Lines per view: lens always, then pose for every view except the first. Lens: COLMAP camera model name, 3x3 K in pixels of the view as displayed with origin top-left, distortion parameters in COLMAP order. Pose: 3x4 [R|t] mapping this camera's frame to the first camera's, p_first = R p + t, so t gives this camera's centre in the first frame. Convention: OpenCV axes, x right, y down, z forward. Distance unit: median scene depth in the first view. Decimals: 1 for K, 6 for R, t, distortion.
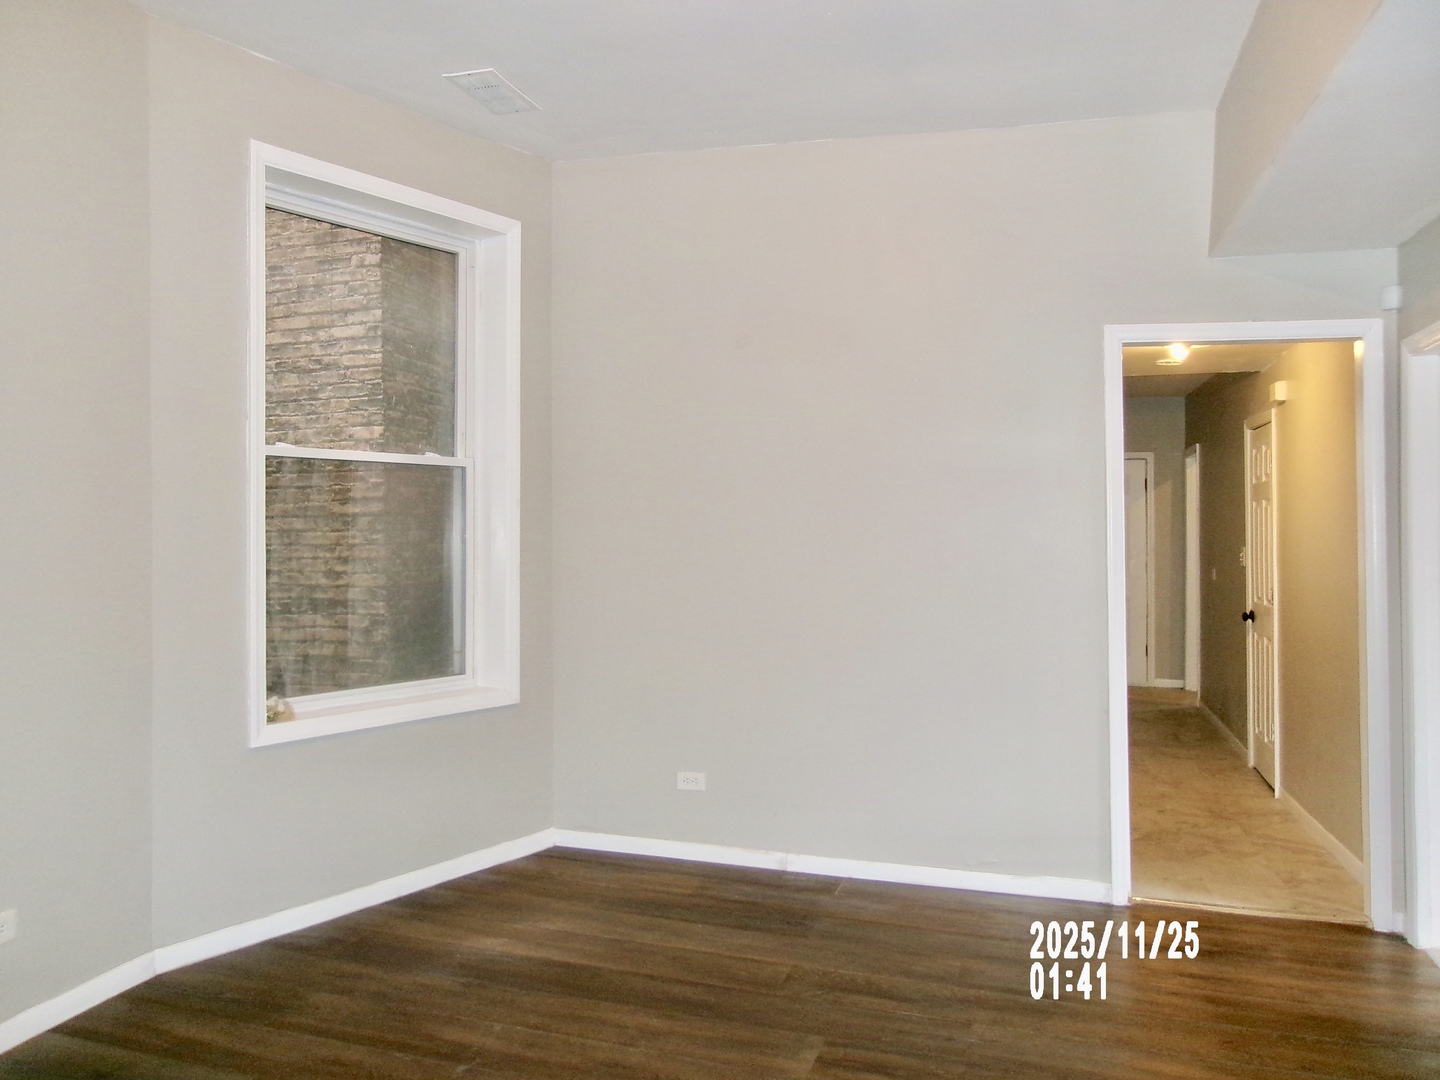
lens RADIAL K [[1119.5, 0, 712.2], [0, 1119.5, 532.2], [0, 0, 1]] dist [-0.028003, 0.016760]
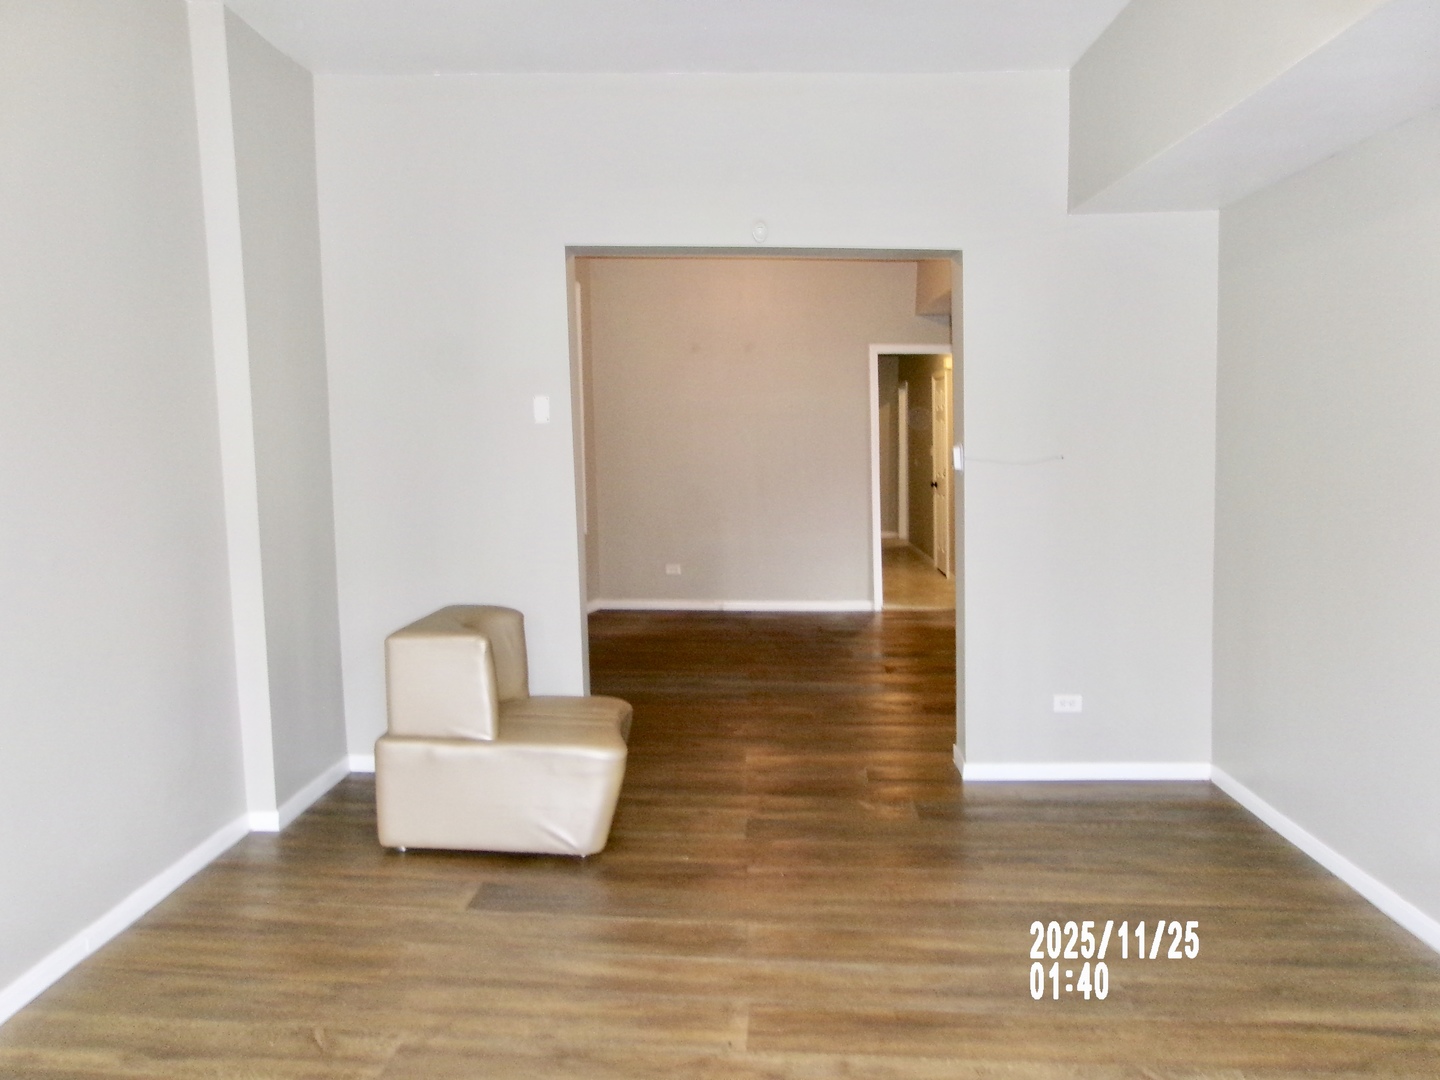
lens RADIAL K [[1119.5, 0, 722.7], [0, 1119.5, 544.6], [0, 0, 1]] dist [-0.028003, 0.016760]
pose [[0.967567, -0.042533, 0.249009, -0.299238], [0.018472, 0.994997, 0.098179, -0.011344], [-0.251939, -0.090395, 0.963512, -0.656783]]
